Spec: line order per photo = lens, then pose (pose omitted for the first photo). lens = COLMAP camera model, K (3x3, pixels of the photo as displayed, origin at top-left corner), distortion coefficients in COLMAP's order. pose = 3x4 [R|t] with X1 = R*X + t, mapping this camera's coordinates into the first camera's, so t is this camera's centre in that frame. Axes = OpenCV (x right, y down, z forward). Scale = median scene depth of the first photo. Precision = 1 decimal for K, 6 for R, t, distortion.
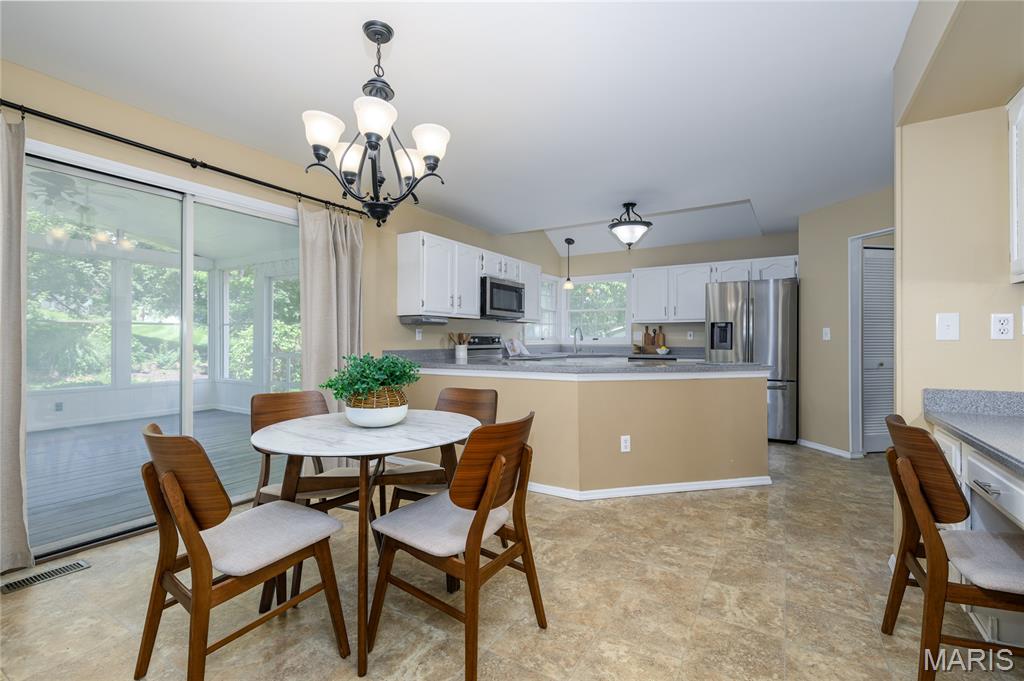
lens RADIAL K [[457.2, 0, 509.1], [0, 457.2, 338.4], [0, 0, 1]] dist [-0.000248, -0.000028]
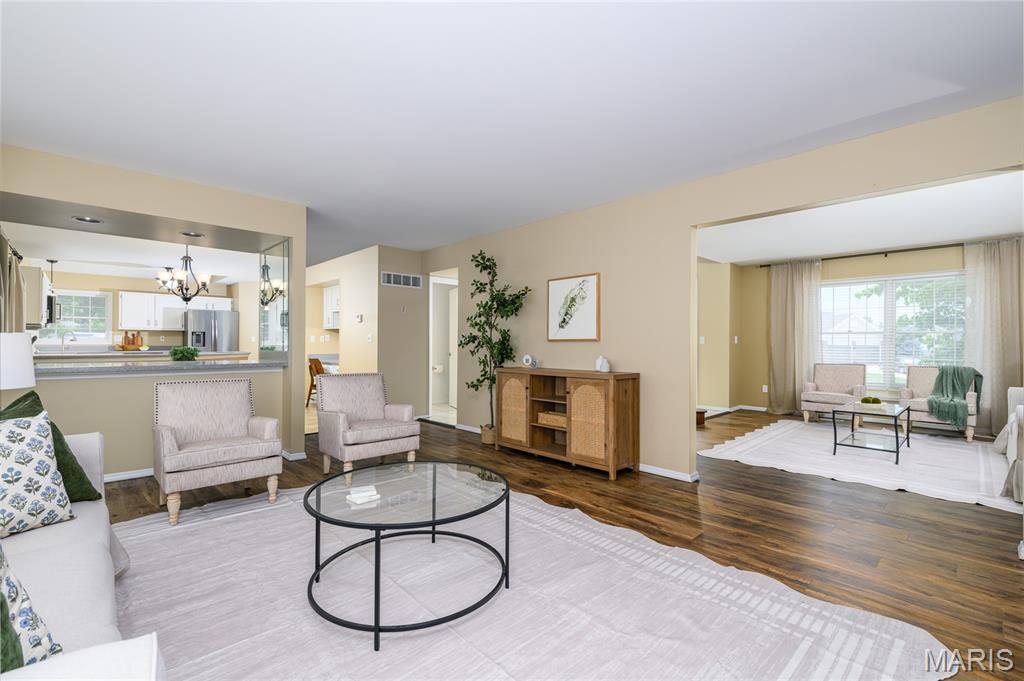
lens RADIAL K [[464.0, 0, 512.0], [0, 464.0, 340.5], [0, 0, 1]] dist [-0.001266, -0.000329]
pose [[0.252150, 0.003350, 0.967682, -0.959943], [-0.008658, 0.999962, -0.001206, -0.008727], [-0.967649, -0.008074, 0.252169, -0.647427]]
